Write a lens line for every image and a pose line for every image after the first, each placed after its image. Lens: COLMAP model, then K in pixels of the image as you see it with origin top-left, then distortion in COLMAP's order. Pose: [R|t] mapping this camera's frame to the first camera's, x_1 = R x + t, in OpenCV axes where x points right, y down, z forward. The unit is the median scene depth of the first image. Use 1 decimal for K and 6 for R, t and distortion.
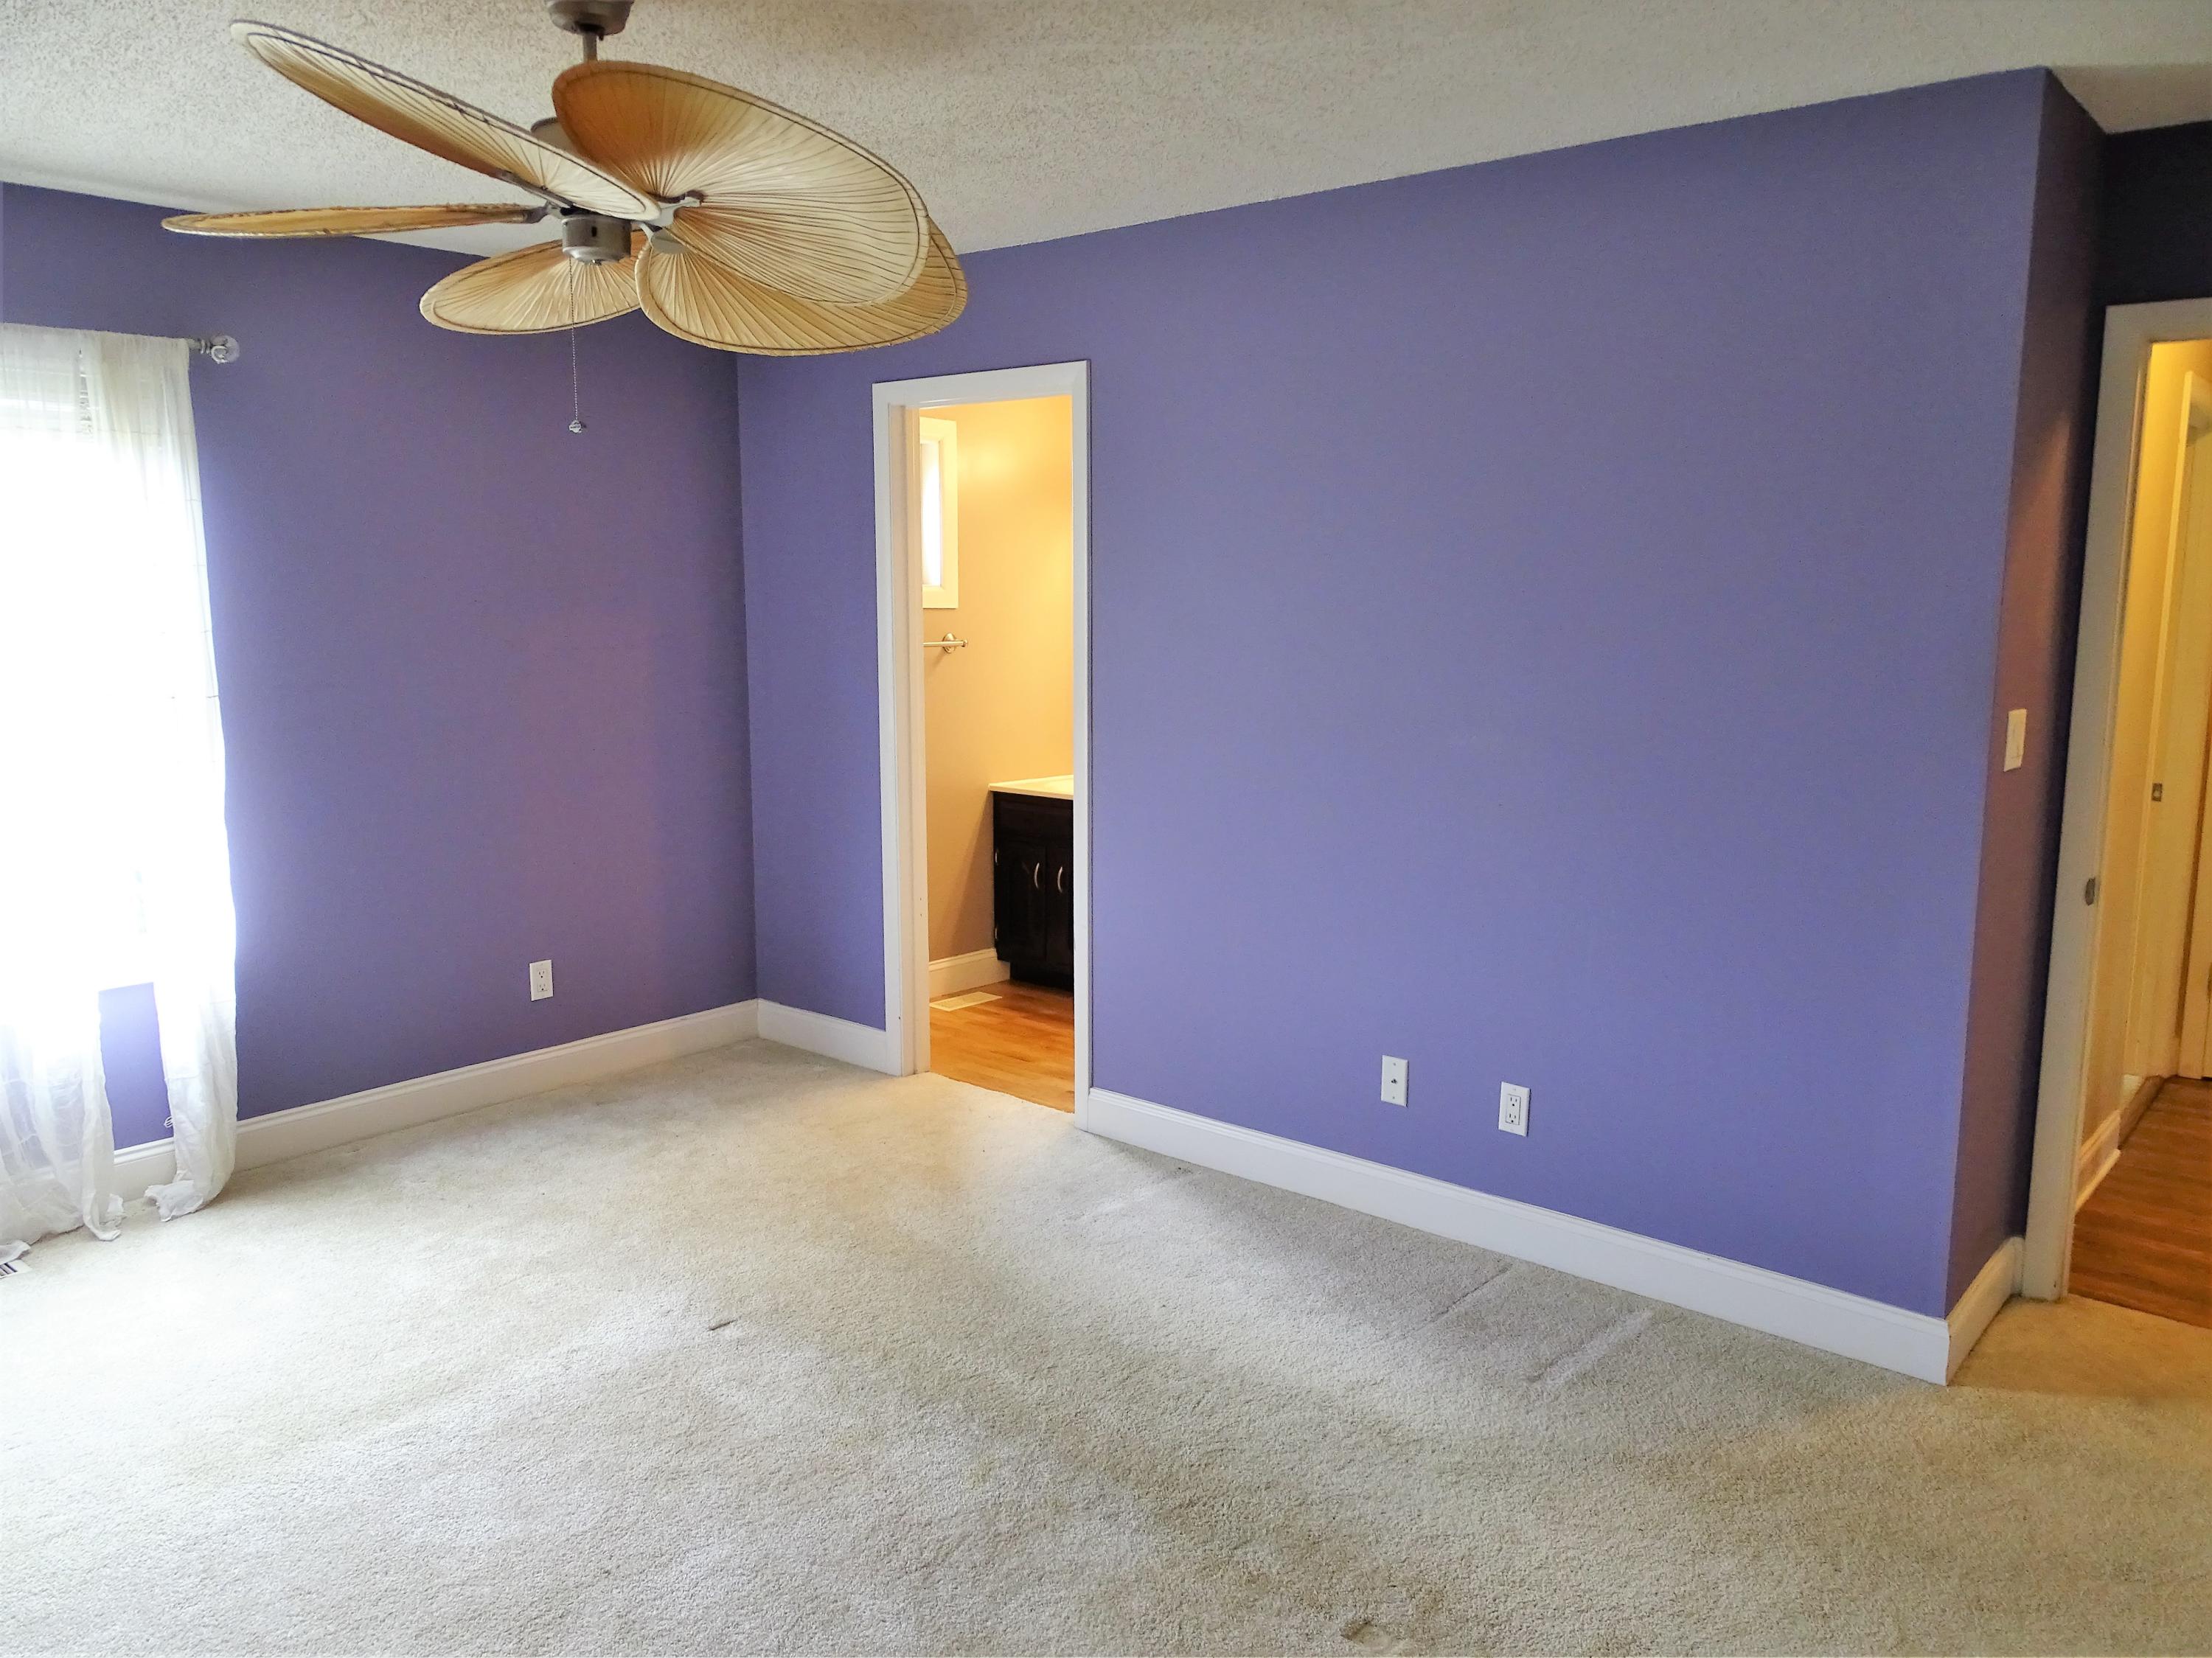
lens RADIAL K [[1600.1, 0, 1098.4], [0, 1600.1, 815.6], [0, 0, 1]] dist [0.000791, -0.004484]
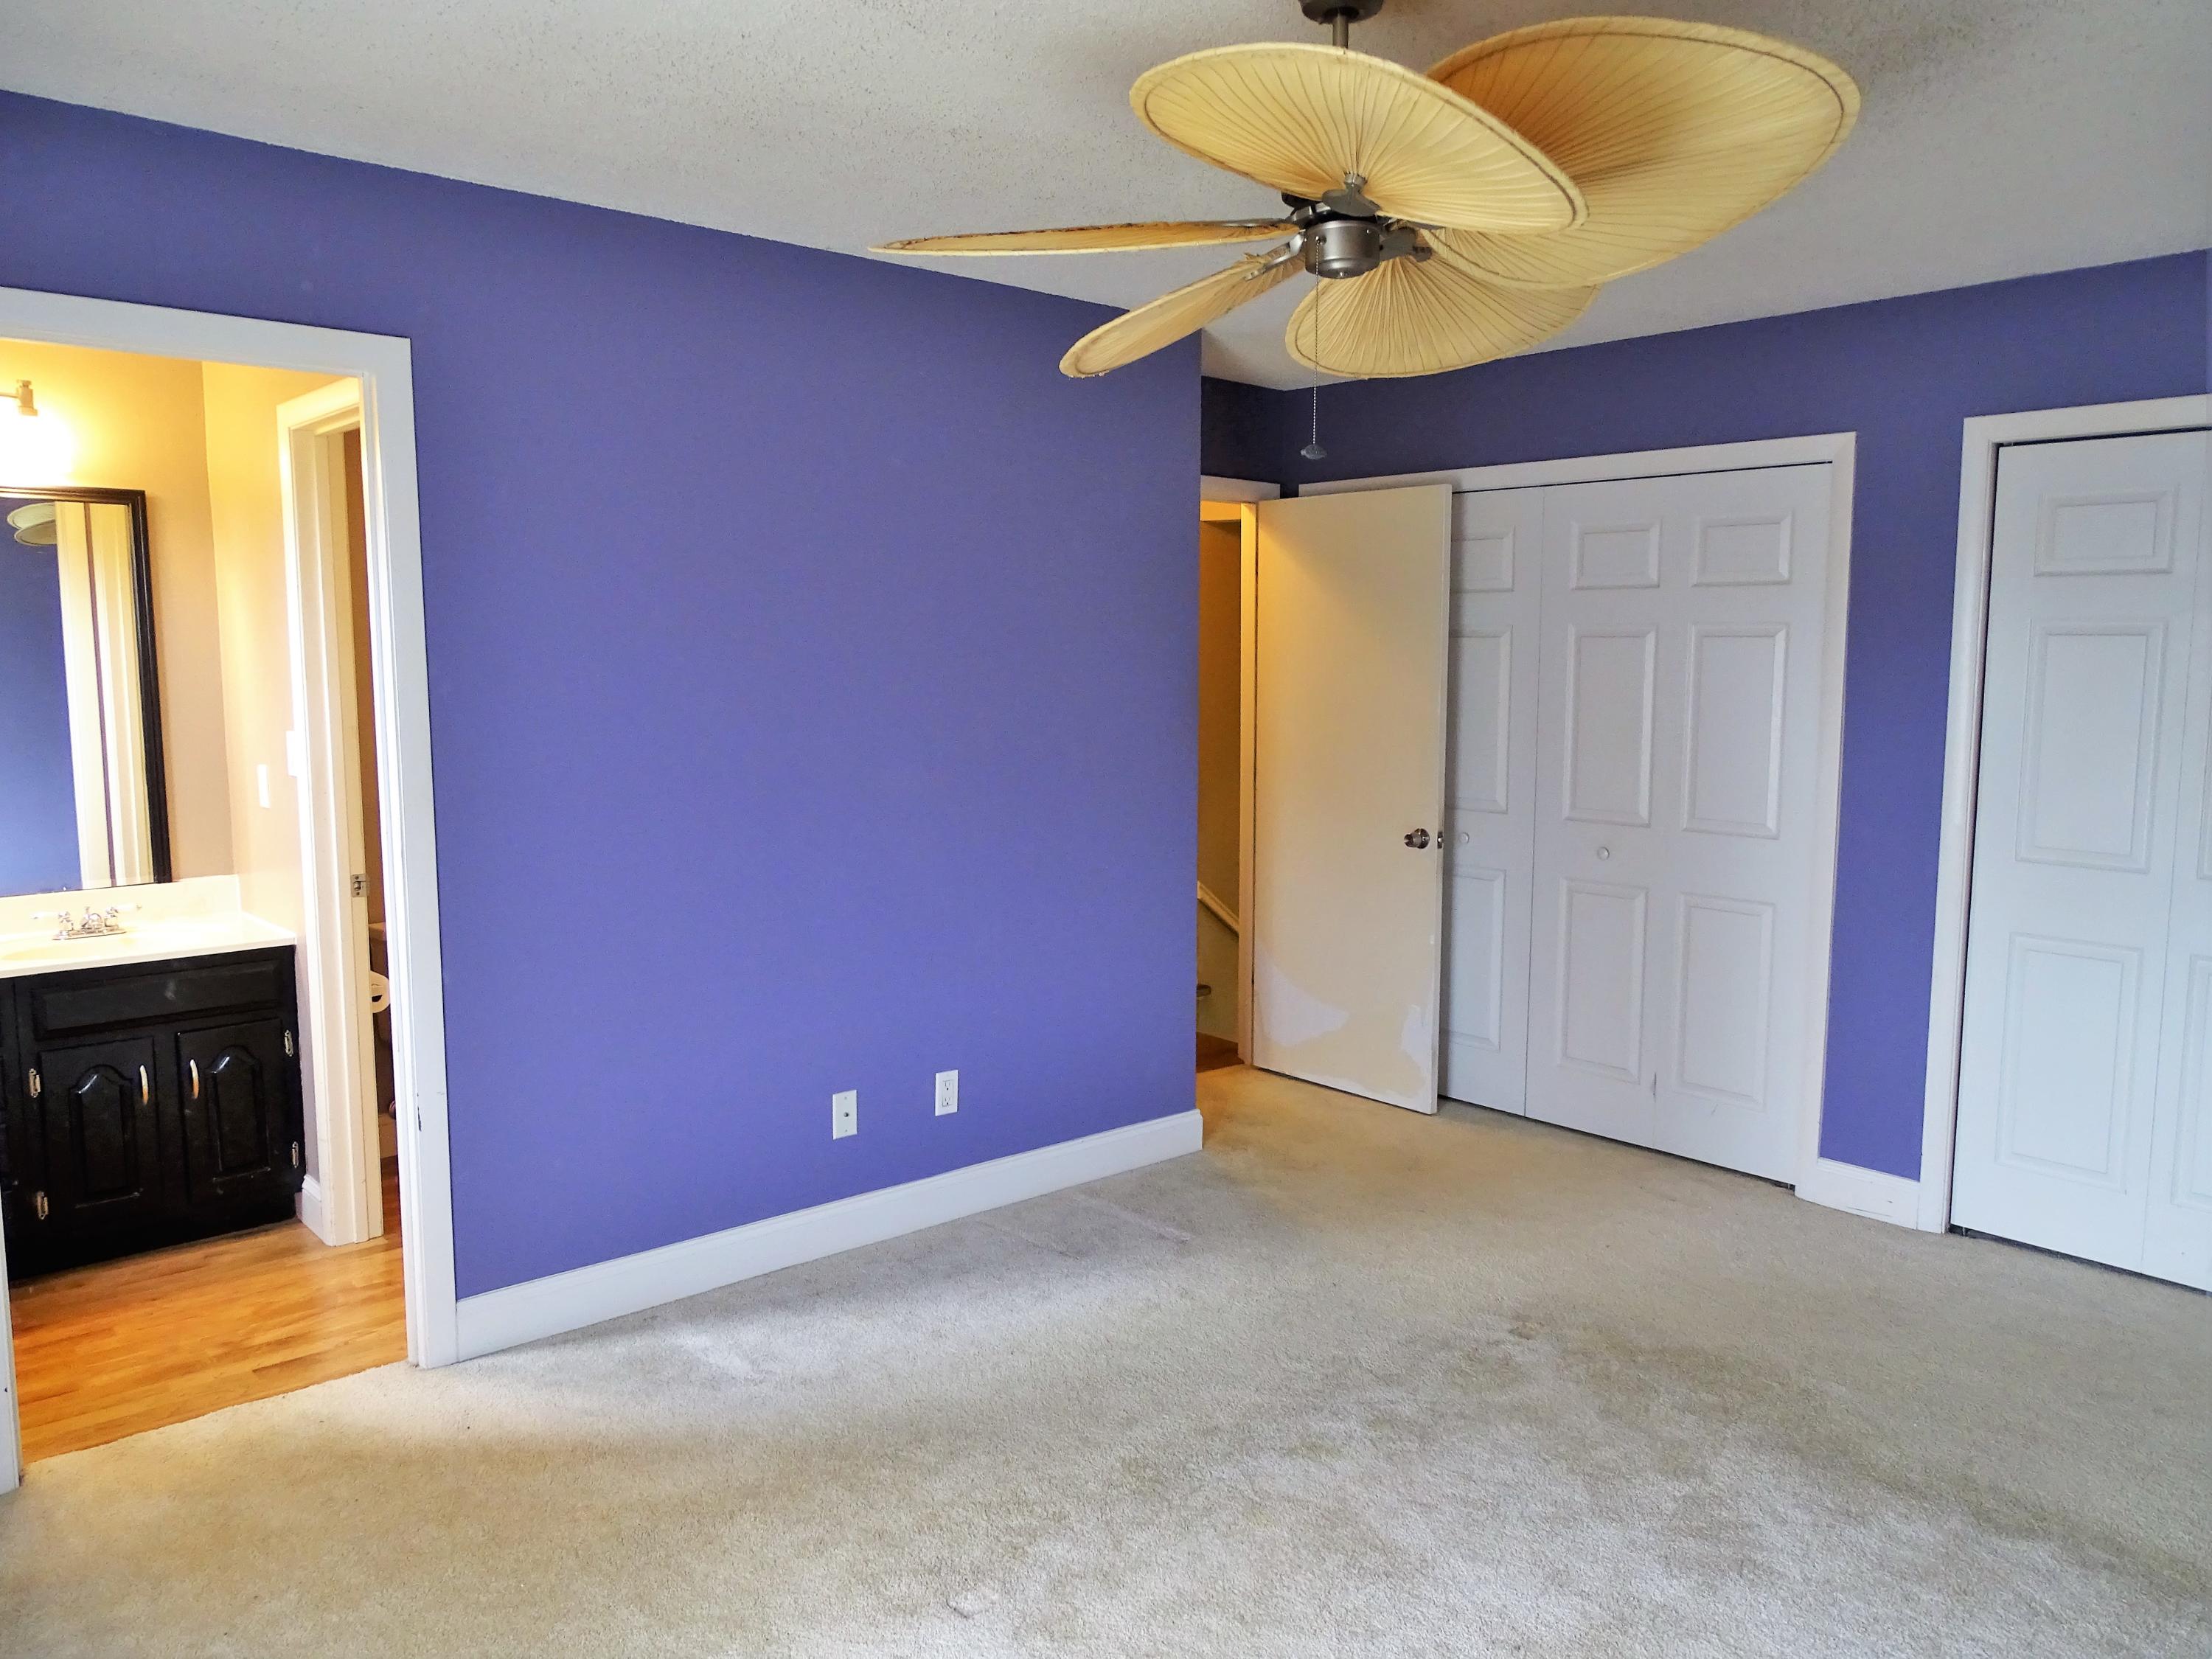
lens RADIAL K [[1600.3, 0, 1096.6], [0, 1600.3, 836.7], [0, 0, 1]] dist [0.000791, -0.004484]
pose [[0.160317, -0.126663, 0.978905, -0.795364], [0.142794, 0.984276, 0.103973, -0.097332], [-0.976682, 0.123114, 0.175883, 0.651688]]
